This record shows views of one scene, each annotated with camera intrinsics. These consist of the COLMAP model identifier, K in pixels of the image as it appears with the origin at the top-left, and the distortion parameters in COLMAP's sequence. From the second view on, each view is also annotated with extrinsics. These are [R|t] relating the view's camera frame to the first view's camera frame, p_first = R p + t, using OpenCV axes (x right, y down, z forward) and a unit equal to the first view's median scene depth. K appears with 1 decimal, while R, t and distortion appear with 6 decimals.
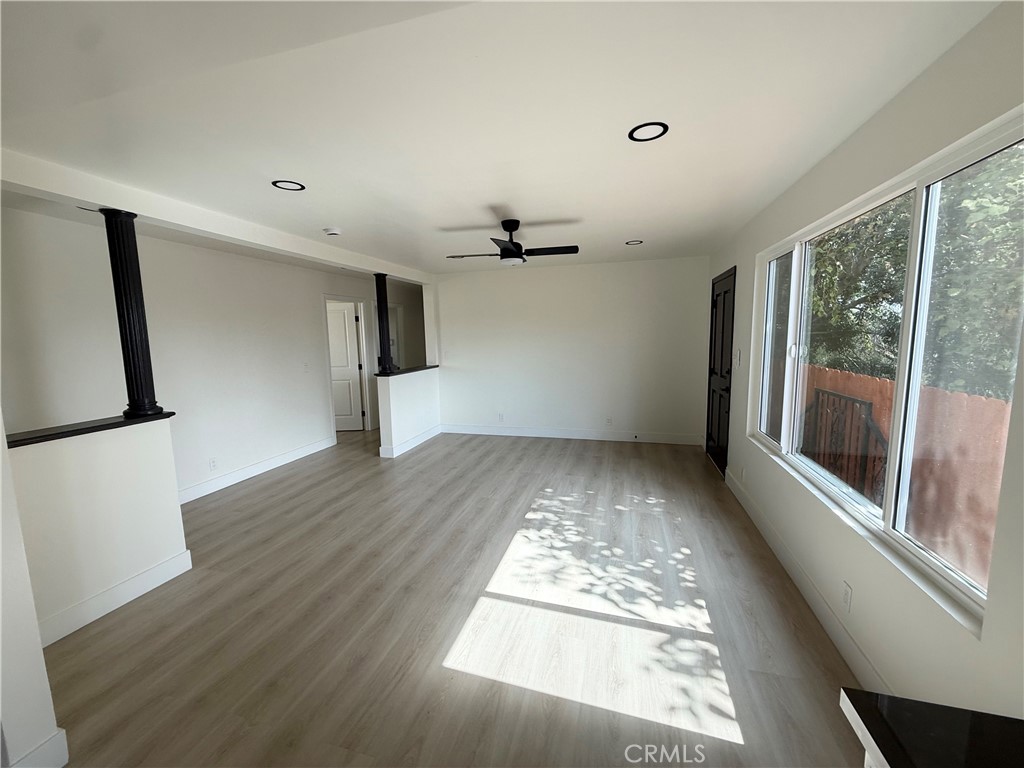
lens RADIAL K [[406.5, 0, 508.4], [0, 406.5, 384.5], [0, 0, 1]] dist [-0.000511, 0.004332]
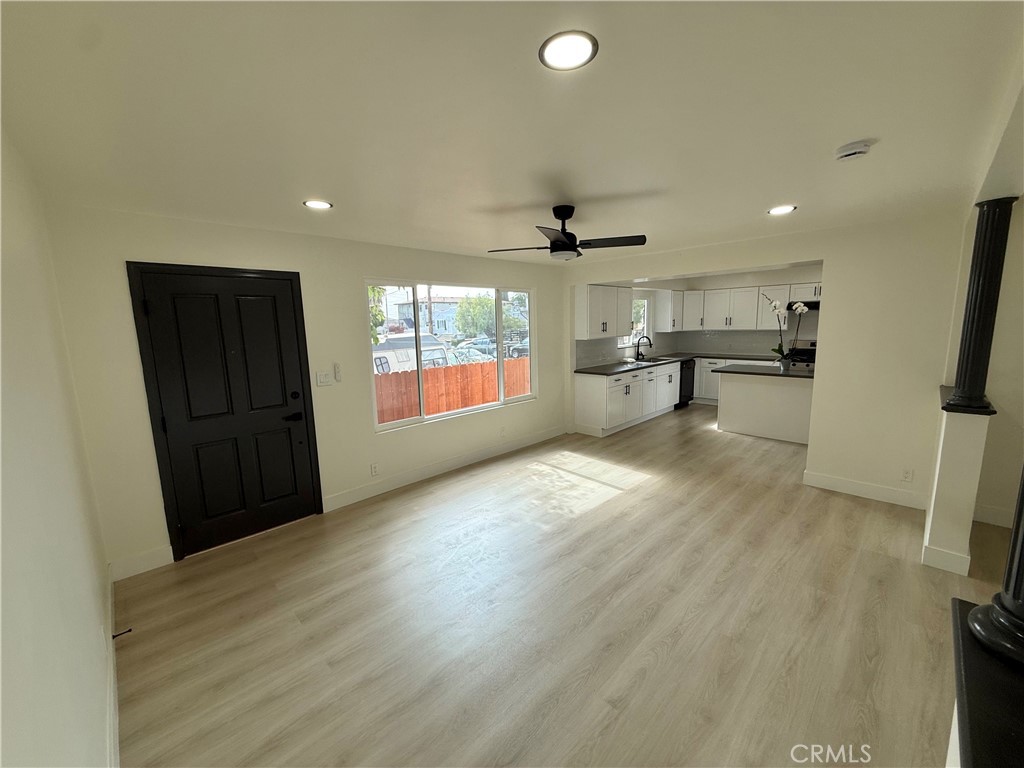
lens RADIAL K [[406.5, 0, 508.4], [0, 406.5, 384.5], [0, 0, 1]] dist [-0.000511, 0.004332]
pose [[-0.866615, -0.029213, 0.498122, -0.326340], [0.107860, 0.963715, 0.244170, -0.264560], [-0.487181, 0.265328, -0.832019, 1.848506]]
